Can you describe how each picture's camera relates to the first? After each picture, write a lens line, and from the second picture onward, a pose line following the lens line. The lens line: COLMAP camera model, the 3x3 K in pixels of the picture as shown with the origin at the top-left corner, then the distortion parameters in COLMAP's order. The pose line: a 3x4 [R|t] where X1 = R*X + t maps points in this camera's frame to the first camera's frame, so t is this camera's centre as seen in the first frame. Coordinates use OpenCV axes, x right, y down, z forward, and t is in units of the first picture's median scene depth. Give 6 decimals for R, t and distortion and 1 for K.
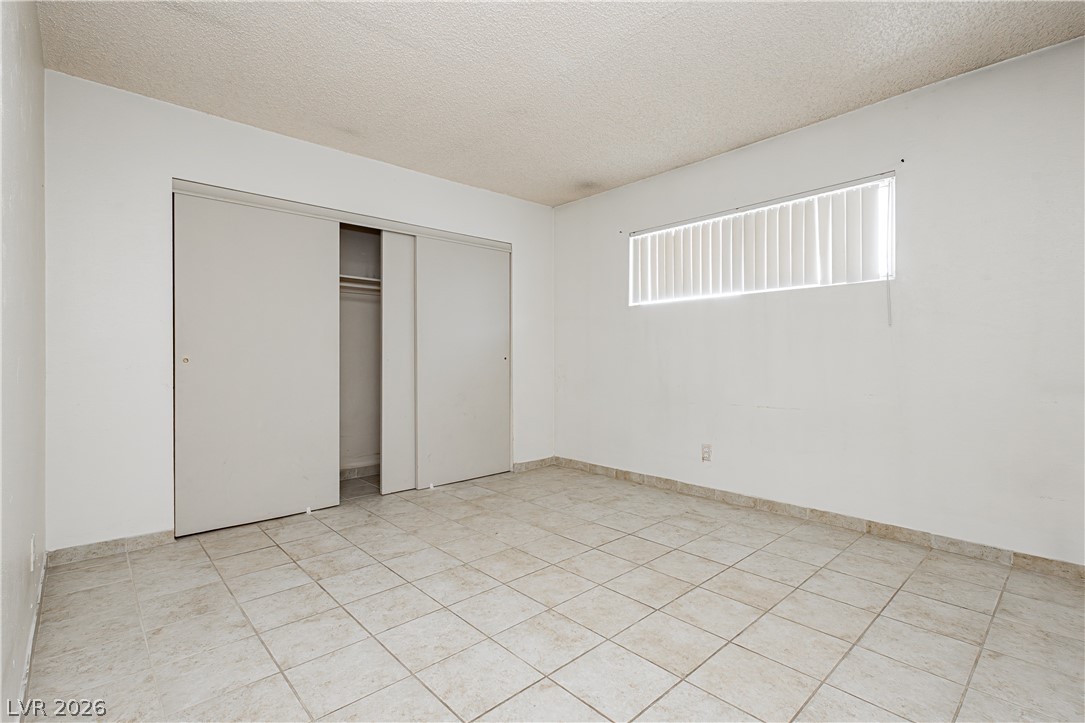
lens RADIAL K [[501.5, 0, 535.8], [0, 501.5, 364.7], [0, 0, 1]] dist [-0.000361, -0.000135]
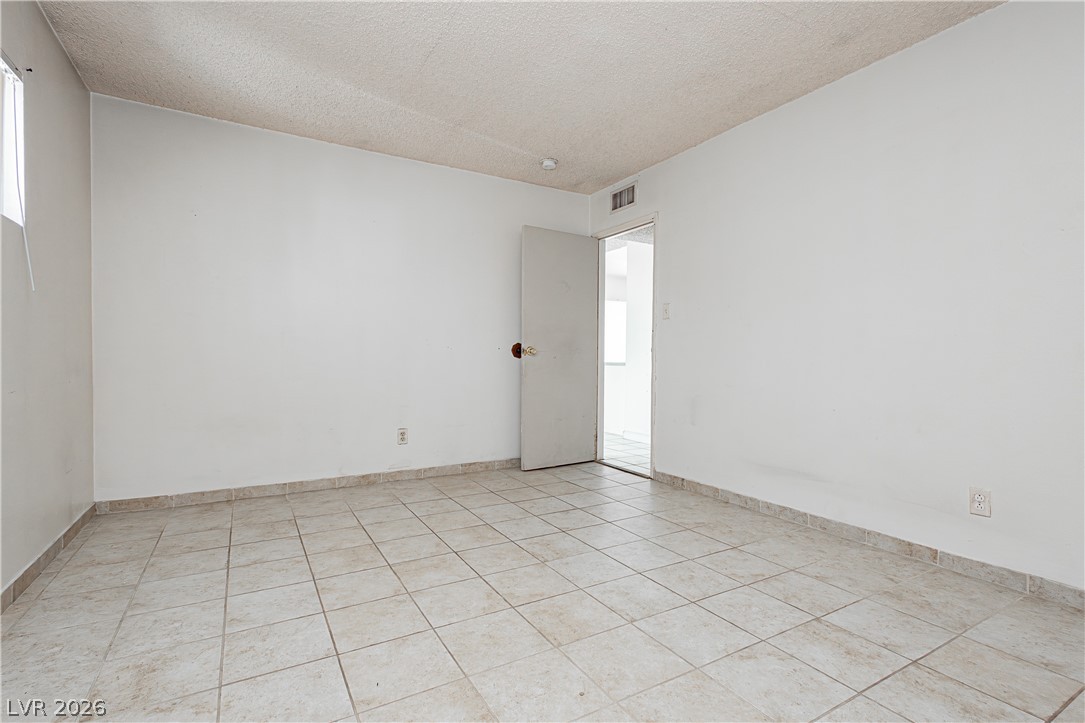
lens RADIAL K [[509.3, 0, 542.5], [0, 509.3, 361.5], [0, 0, 1]] dist [0.003019, -0.000016]
pose [[-0.979706, -0.004810, 0.200382, -0.140675], [-0.000469, 0.999764, 0.021706, 0.009865], [-0.200439, 0.021171, -0.979477, 1.513669]]
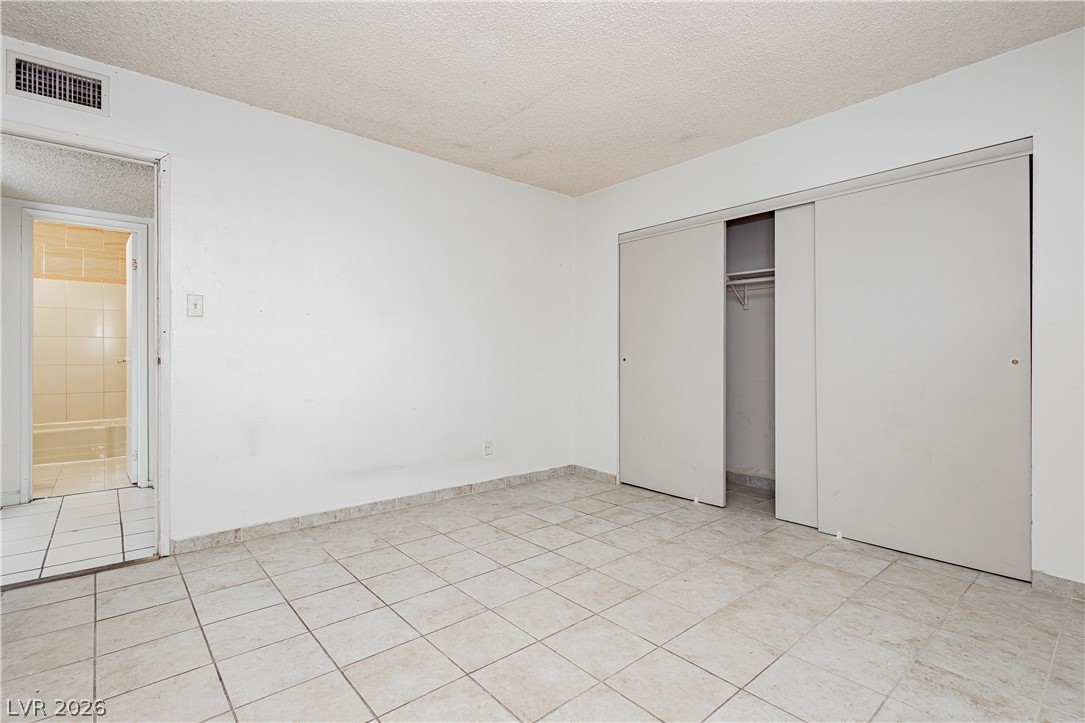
lens RADIAL K [[509.3, 0, 542.5], [0, 509.3, 361.5], [0, 0, 1]] dist [0.003019, -0.000016]
pose [[-0.022343, 0.014534, -0.999645, 0.750260], [-0.016004, 0.999761, 0.014893, -0.020593], [0.999622, 0.016331, -0.022105, 0.805422]]
